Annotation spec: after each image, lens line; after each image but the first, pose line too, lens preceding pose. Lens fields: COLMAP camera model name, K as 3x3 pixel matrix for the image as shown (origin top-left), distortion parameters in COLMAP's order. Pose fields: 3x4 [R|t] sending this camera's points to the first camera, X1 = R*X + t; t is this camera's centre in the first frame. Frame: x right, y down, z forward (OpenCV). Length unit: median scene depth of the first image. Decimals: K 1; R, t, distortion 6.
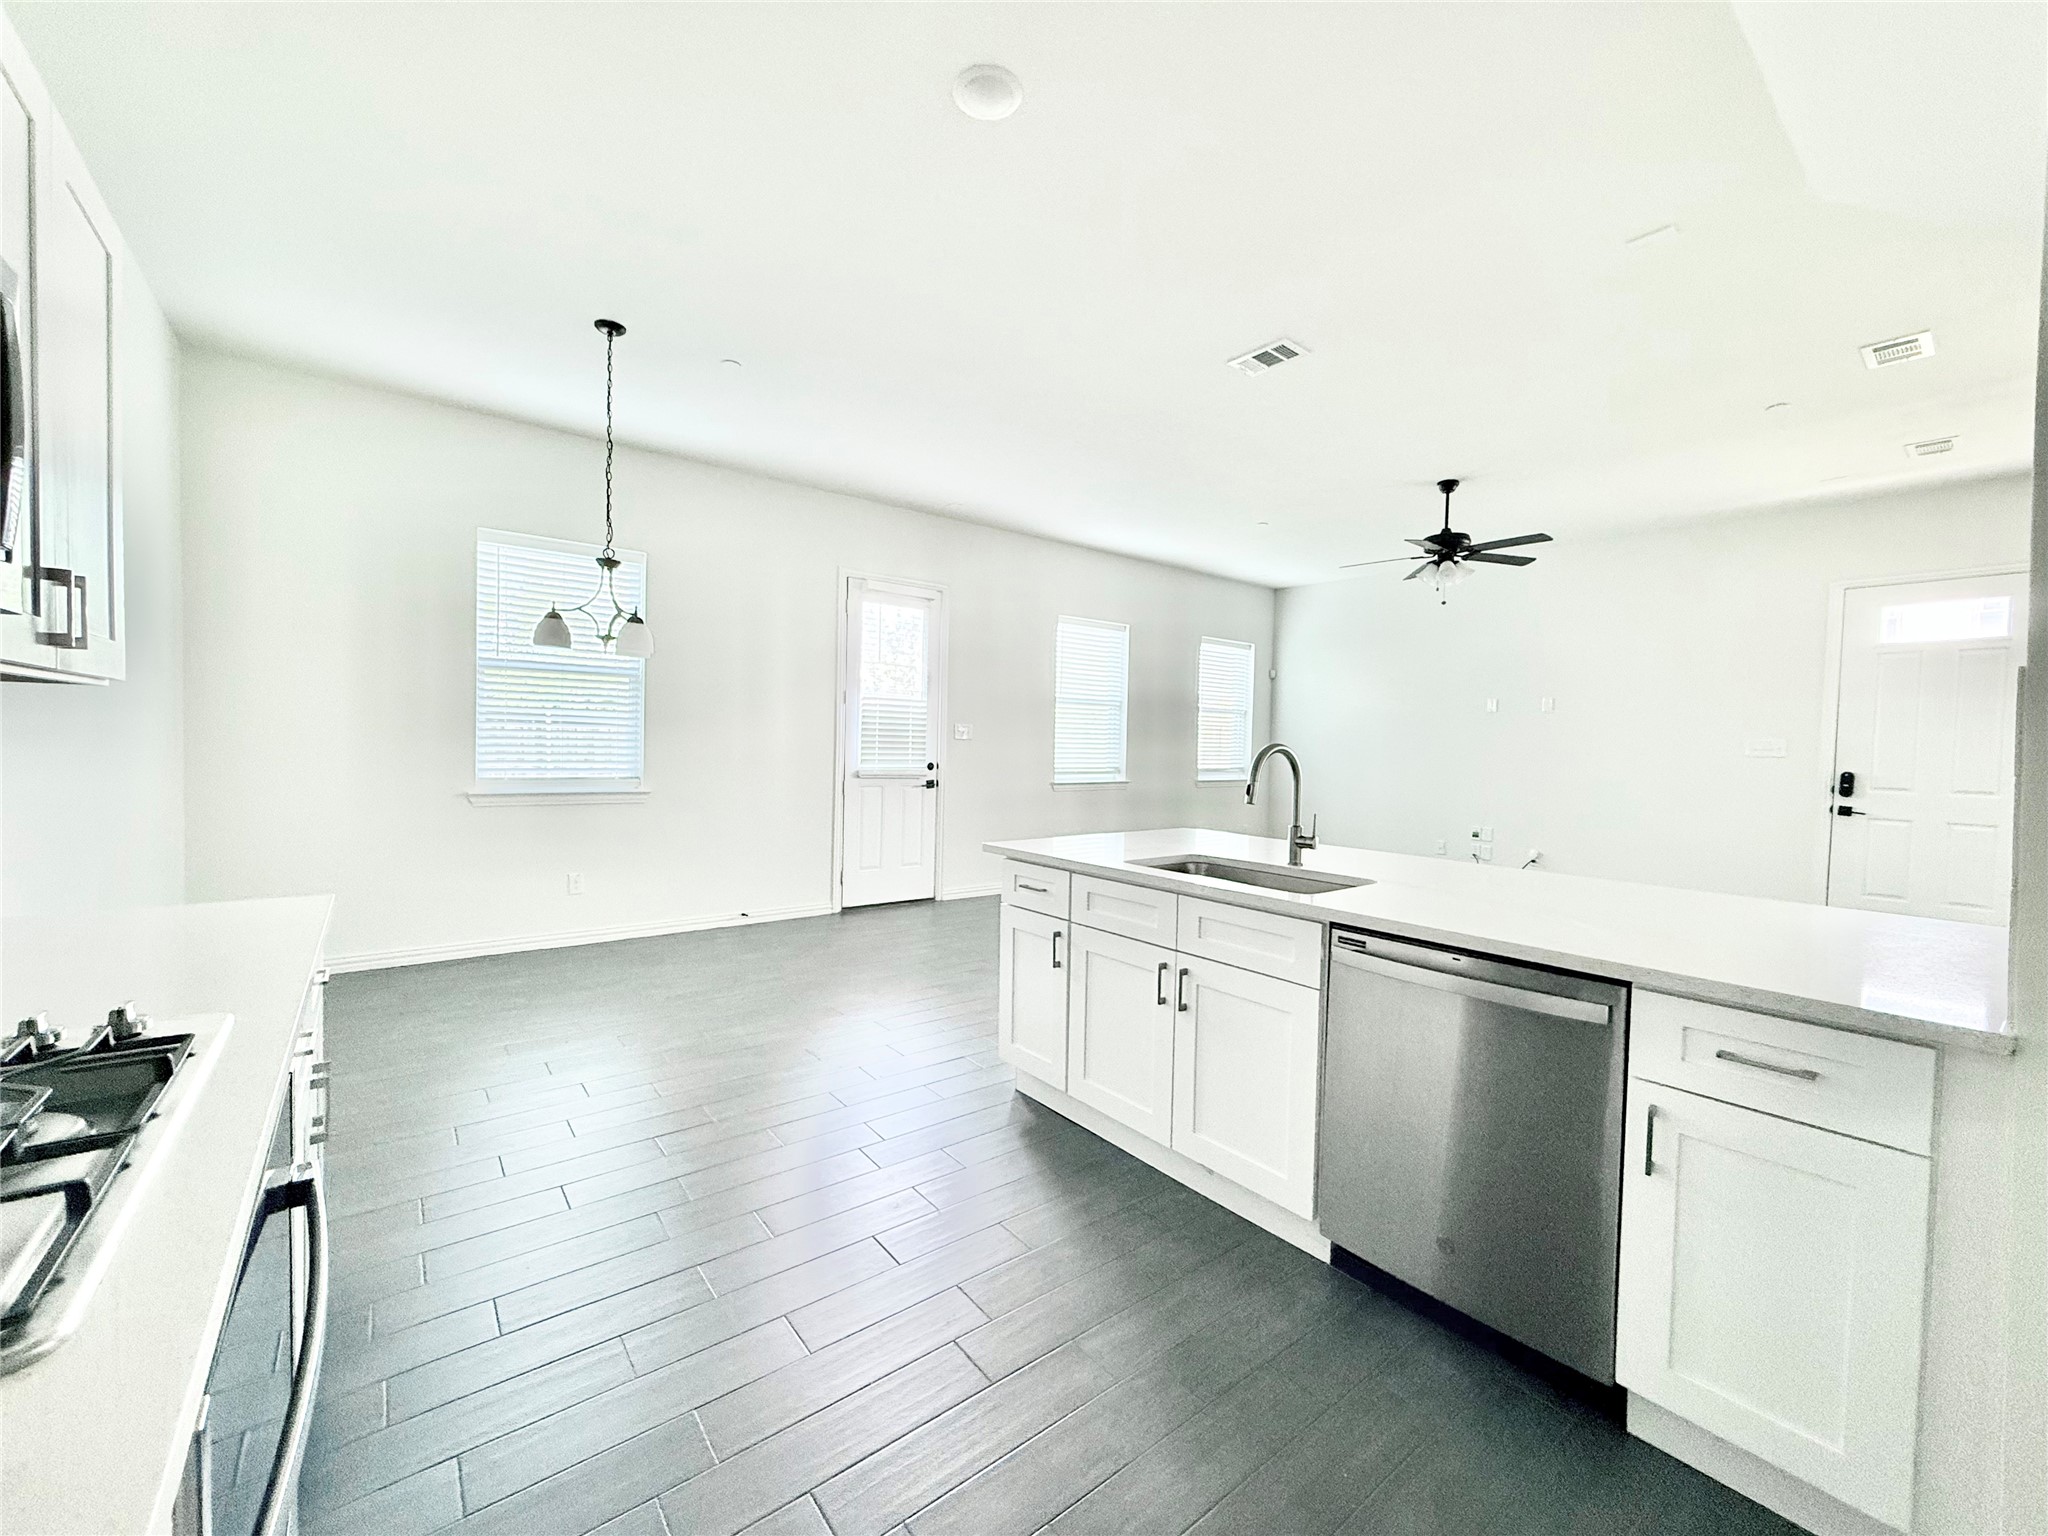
lens RADIAL K [[819.7, 0, 1022.6], [0, 819.7, 769.5], [0, 0, 1]] dist [0.004706, 0.000142]
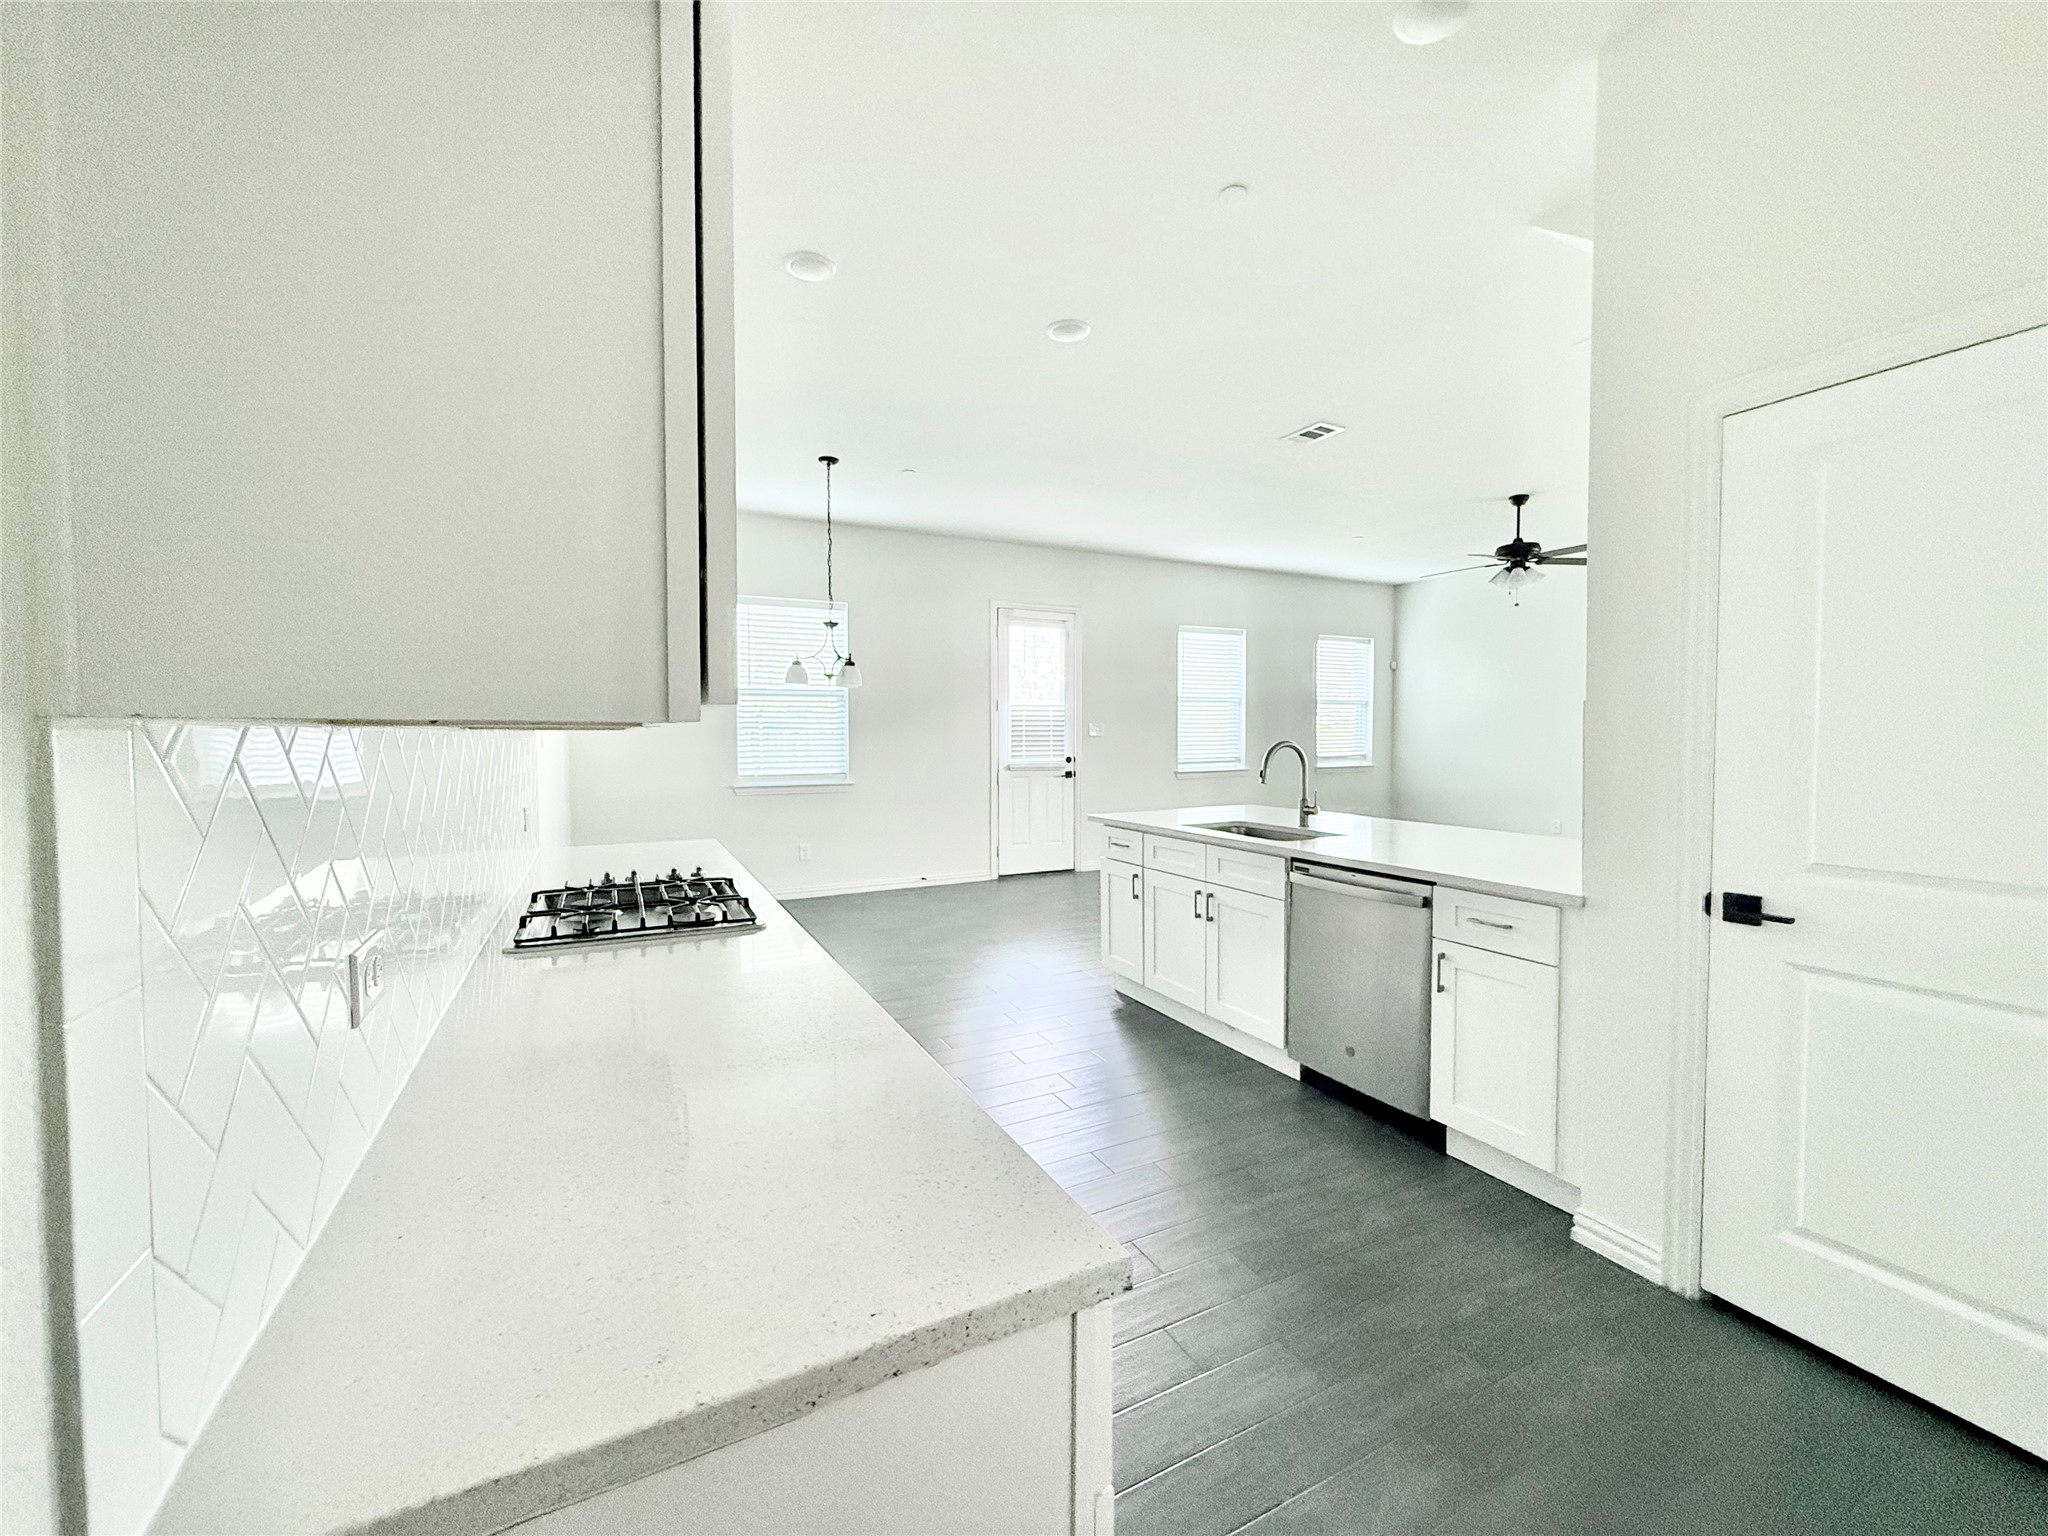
lens RADIAL K [[819.7, 0, 1025.1], [0, 819.7, 765.6], [0, 0, 1]] dist [0.004706, 0.000142]
pose [[0.981166, -0.018220, -0.192308, 0.100671], [0.019351, 0.999805, 0.004004, -0.002022], [0.192197, -0.007650, 0.981326, -0.344545]]
